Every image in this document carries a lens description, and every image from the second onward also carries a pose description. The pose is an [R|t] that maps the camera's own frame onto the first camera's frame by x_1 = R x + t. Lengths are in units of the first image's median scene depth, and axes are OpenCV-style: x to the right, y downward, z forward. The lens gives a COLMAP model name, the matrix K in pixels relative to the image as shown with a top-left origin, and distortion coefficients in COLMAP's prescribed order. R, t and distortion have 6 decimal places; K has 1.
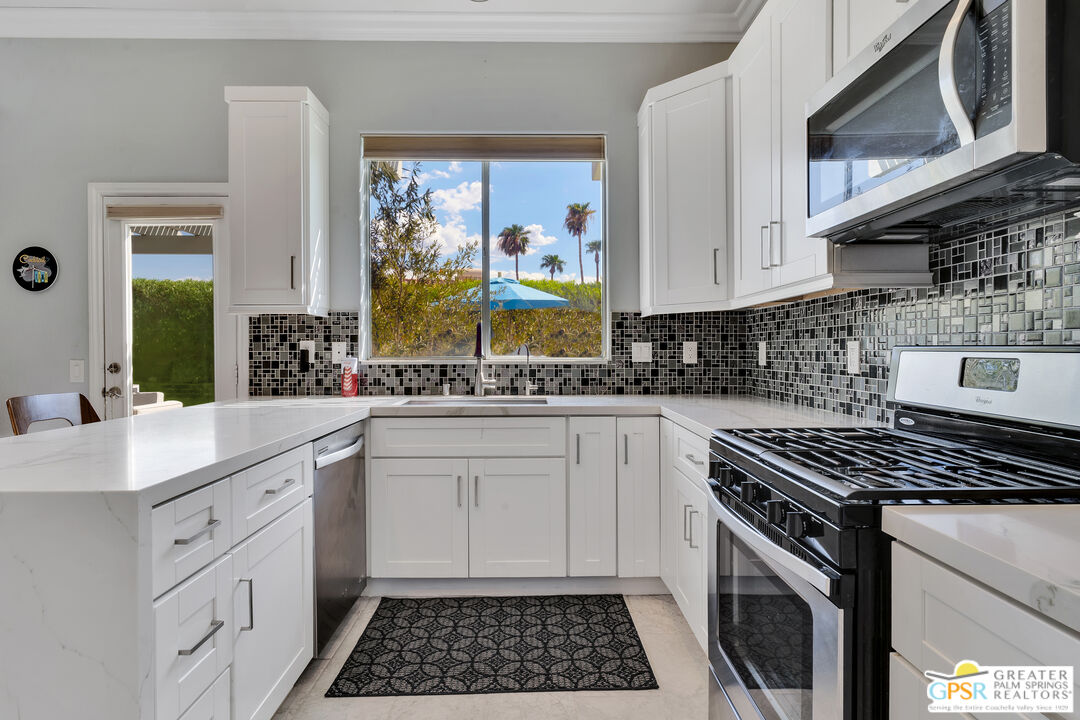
lens RADIAL K [[576.2, 0, 537.0], [0, 576.2, 354.8], [0, 0, 1]] dist [-0.012358, 0.001535]
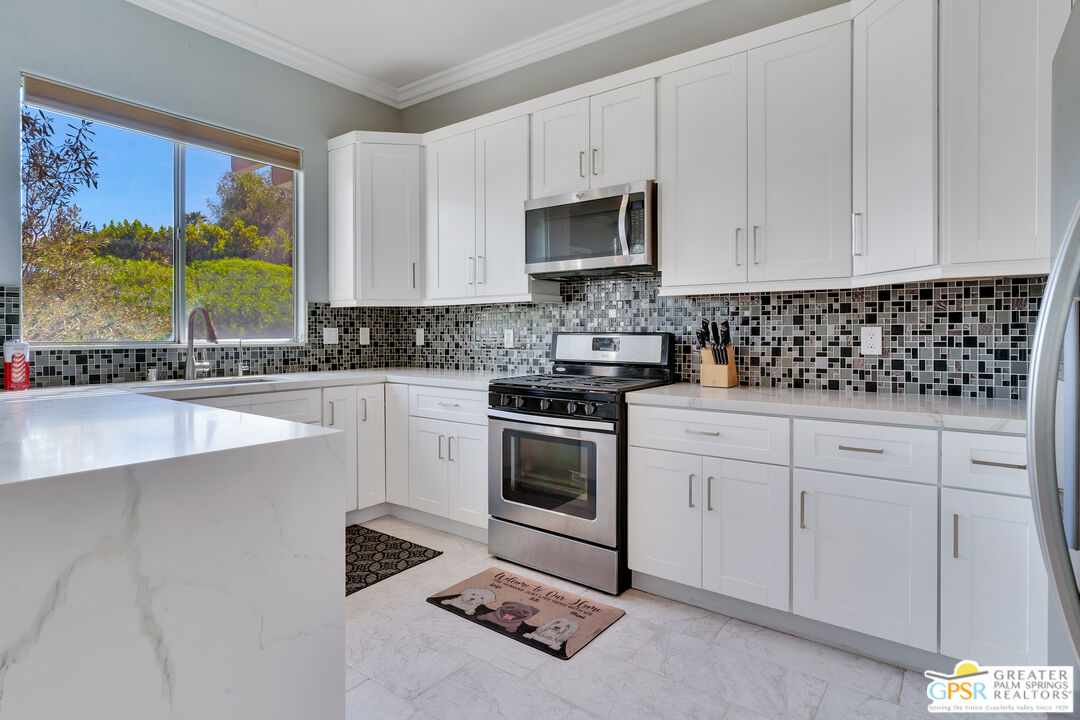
lens RADIAL K [[576.2, 0, 533.8], [0, 576.2, 334.9], [0, 0, 1]] dist [-0.012358, 0.001535]
pose [[0.606593, 0.001117, 0.795012, -0.526809], [0.004801, 0.999976, -0.005068, 0.001789], [-0.794998, 0.006891, 0.606573, -0.082752]]
